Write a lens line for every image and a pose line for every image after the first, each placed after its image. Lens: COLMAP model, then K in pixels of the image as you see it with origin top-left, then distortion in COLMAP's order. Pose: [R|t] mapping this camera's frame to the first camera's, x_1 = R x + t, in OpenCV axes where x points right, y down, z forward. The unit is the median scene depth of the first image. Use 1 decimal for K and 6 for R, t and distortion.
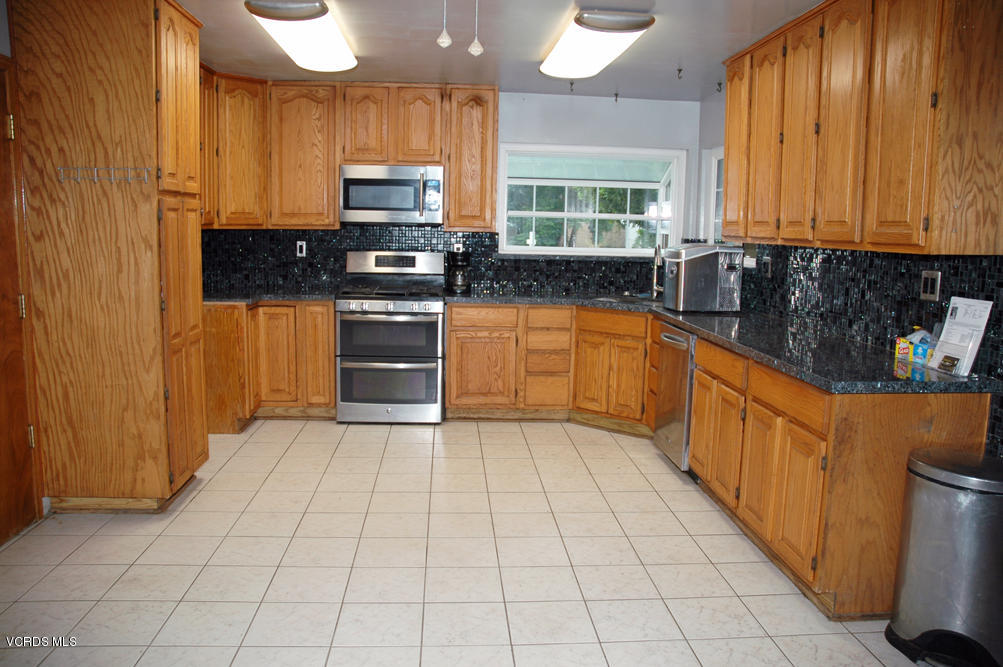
lens RADIAL K [[750.5, 0, 498.7], [0, 750.5, 337.6], [0, 0, 1]] dist [-0.138657, 0.091327]
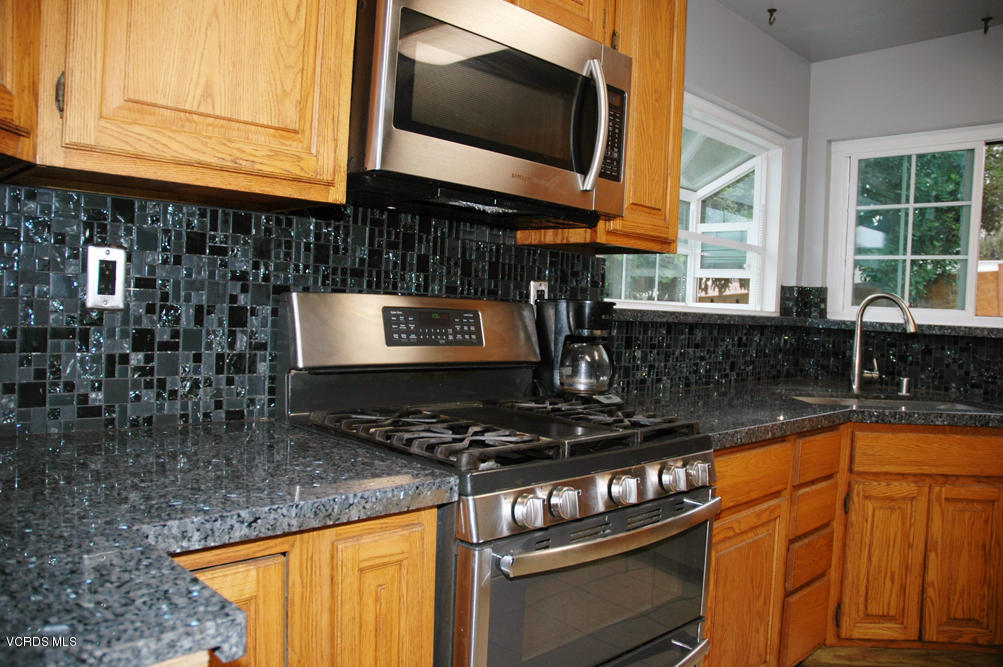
lens RADIAL K [[750.5, 0, 505.3], [0, 750.5, 328.7], [0, 0, 1]] dist [-0.138657, 0.091327]
pose [[0.747864, -0.005023, 0.663833, -0.326282], [0.061939, 0.996137, -0.062242, -0.078967], [-0.660956, 0.087666, 0.745286, 0.736512]]
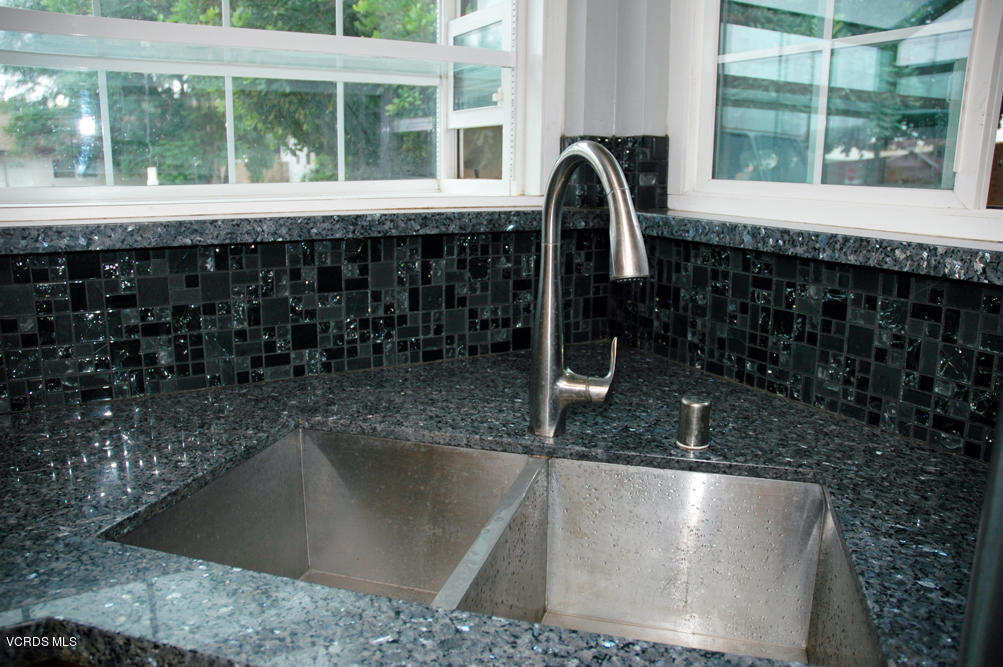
lens RADIAL K [[750.5, 0, 502.2], [0, 750.5, 332.7], [0, 0, 1]] dist [-0.138657, 0.091327]
pose [[0.908504, -0.100703, 0.405562, 0.116692], [0.066404, 0.992987, 0.097812, -0.094863], [-0.412567, -0.061932, 0.908819, 0.792568]]
